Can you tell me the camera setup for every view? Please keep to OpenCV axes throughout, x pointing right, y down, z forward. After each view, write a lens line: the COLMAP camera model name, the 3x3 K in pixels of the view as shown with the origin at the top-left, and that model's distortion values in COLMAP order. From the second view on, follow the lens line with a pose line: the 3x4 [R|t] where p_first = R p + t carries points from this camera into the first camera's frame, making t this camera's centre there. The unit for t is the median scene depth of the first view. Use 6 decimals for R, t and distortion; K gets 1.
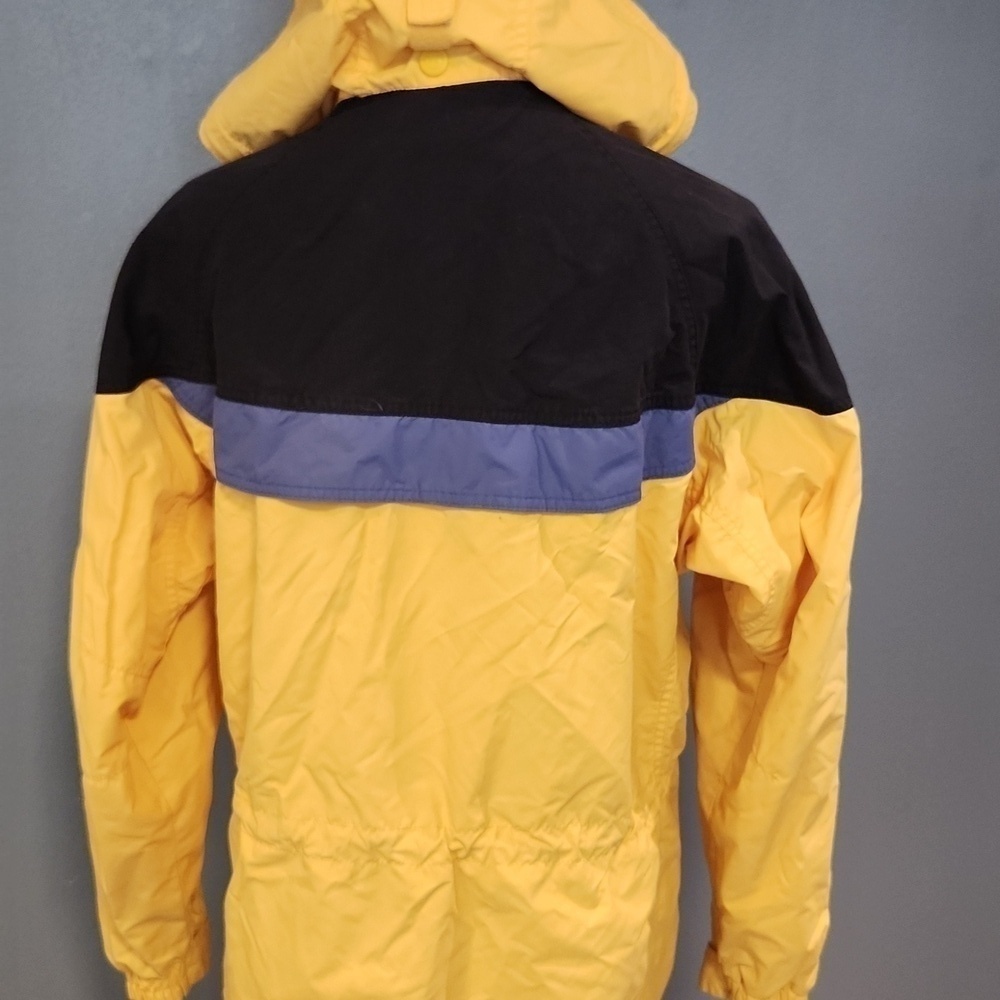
lens RADIAL K [[1639.7, 0, 500.0], [0, 1639.7, 500.0], [0, 0, 1]] dist [0.034036, 0.013385]
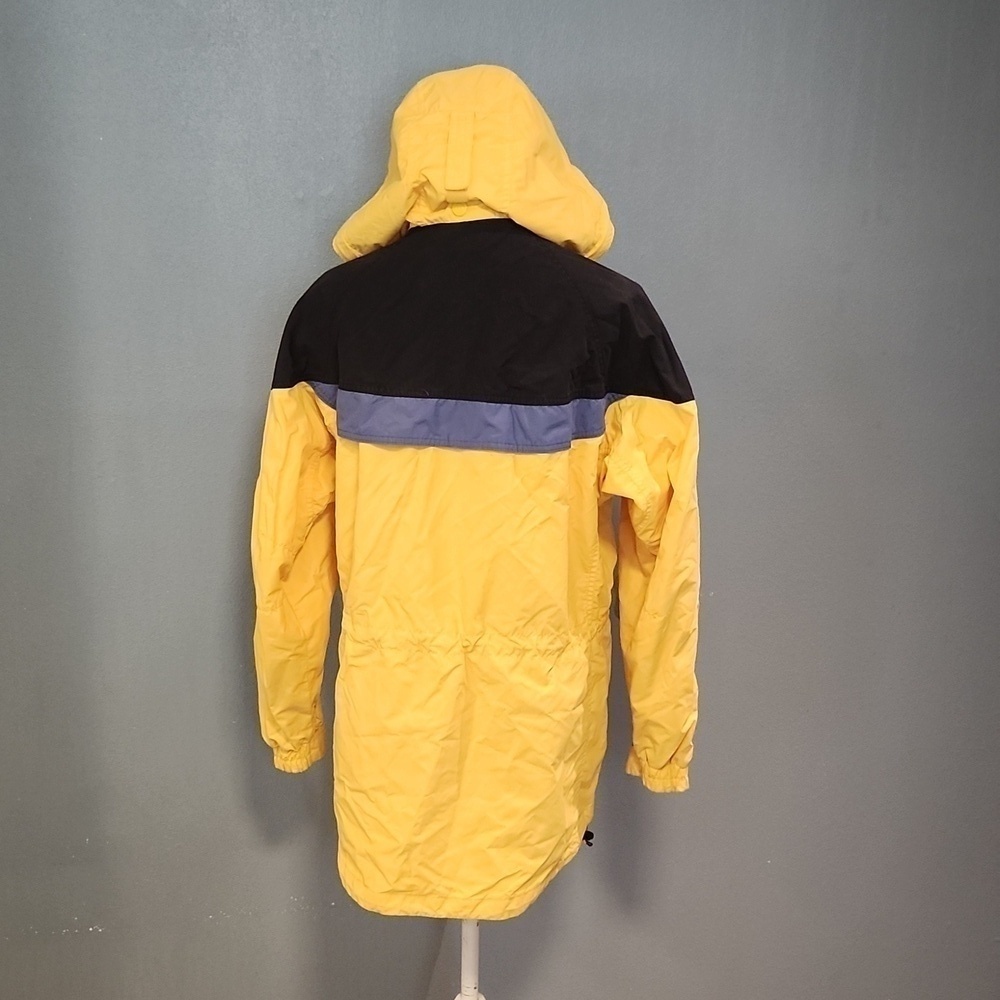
lens RADIAL K [[1639.7, 0, 500.0], [0, 1639.7, 500.0], [0, 0, 1]] dist [0.034036, 0.013385]
pose [[0.997740, 0.016296, -0.065188, 0.121502], [-0.020068, 0.998136, -0.057628, 0.156040], [0.064127, 0.058806, 0.996208, -0.765467]]
